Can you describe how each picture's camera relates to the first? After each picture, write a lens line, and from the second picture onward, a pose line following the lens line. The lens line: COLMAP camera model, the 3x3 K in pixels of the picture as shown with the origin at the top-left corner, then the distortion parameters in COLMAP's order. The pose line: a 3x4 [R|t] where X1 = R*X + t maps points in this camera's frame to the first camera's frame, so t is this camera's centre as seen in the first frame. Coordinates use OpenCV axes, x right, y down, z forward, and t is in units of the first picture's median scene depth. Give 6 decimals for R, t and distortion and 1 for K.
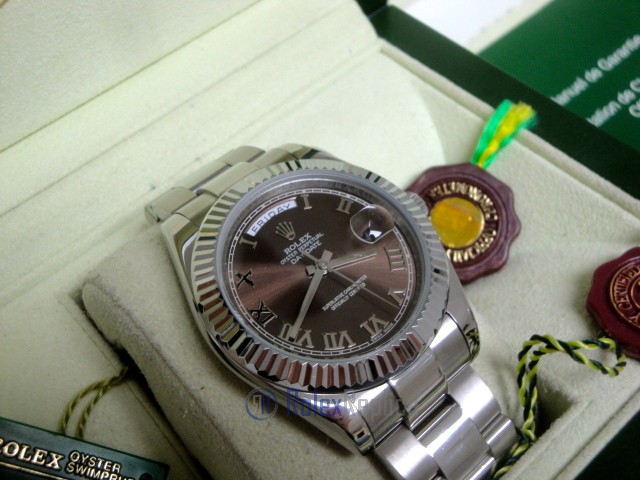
lens RADIAL K [[829.2, 0, 320.0], [0, 829.2, 240.0], [0, 0, 1]] dist [-0.001376, 0.367443]
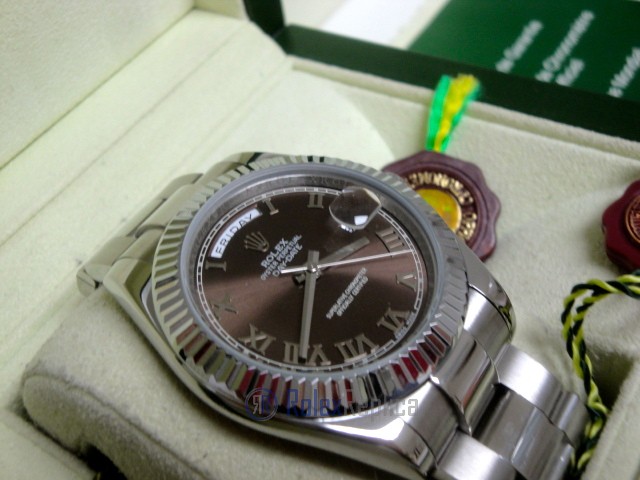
lens RADIAL K [[837.5, 0, 320.0], [0, 837.5, 240.0], [0, 0, 1]] dist [-0.027801, 0.334410]
pose [[0.962001, -0.244634, 0.121279, -0.078111], [0.258976, 0.958228, -0.121370, 0.100401], [-0.086522, 0.148167, 0.985170, 0.168020]]
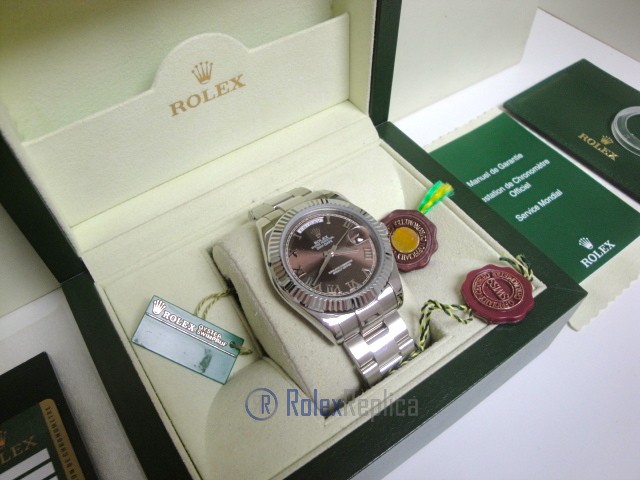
lens RADIAL K [[526.7, 0, 316.8], [0, 526.7, 234.8], [0, 0, 1]] dist [-0.160891, 0.136695]
pose [[0.989660, 0.134167, -0.050722, 0.025645], [-0.134382, 0.990929, -0.000839, -0.005097], [0.050149, 0.007646, 0.998712, -0.282195]]
